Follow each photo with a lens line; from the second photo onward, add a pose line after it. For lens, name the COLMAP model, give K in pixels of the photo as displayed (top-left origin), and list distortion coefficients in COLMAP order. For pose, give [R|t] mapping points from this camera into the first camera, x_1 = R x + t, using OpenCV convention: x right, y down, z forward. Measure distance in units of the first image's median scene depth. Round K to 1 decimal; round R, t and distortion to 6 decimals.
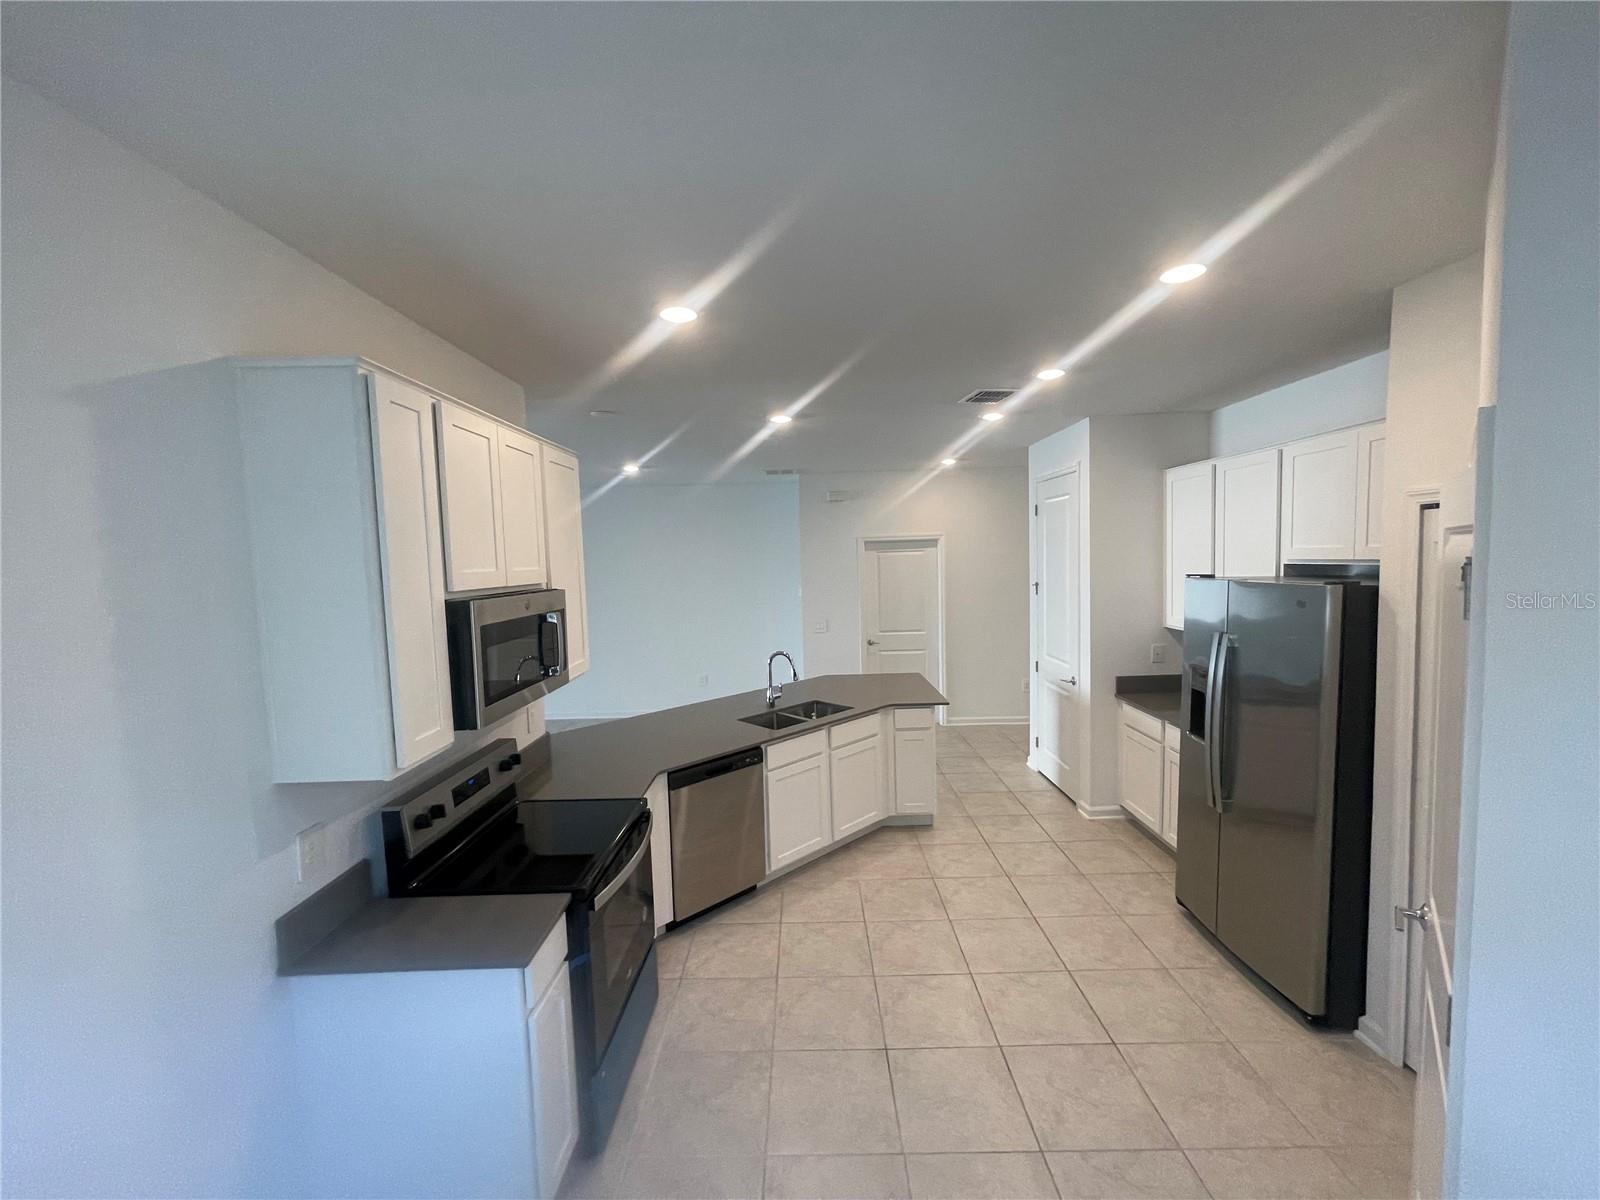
lens RADIAL K [[641.4, 0, 800.9], [0, 641.4, 598.5], [0, 0, 1]] dist [-0.000629, 0.000401]
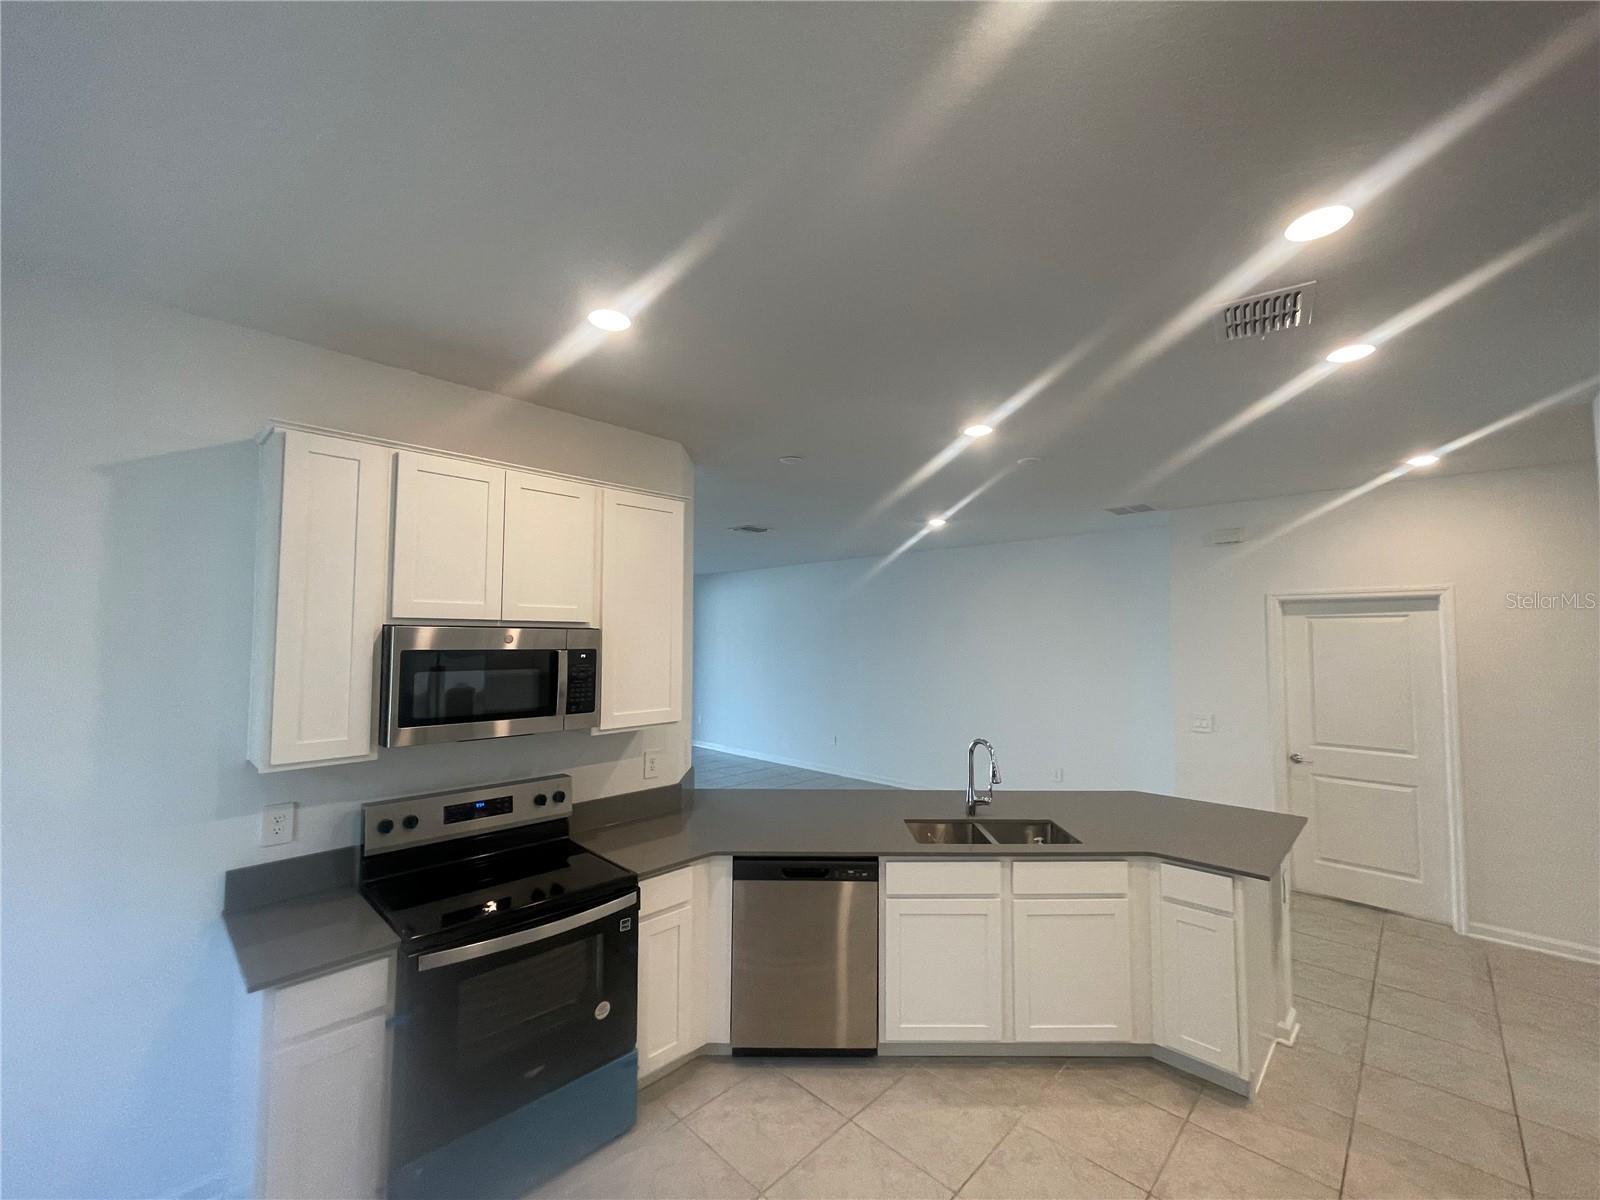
lens RADIAL K [[641.4, 0, 798.3], [0, 641.4, 606.4], [0, 0, 1]] dist [-0.000629, 0.000401]
pose [[0.721955, -0.002770, -0.691934, 0.351854], [-0.070007, 0.994568, -0.077026, 0.002600], [0.688389, 0.104049, 0.717840, 0.335321]]
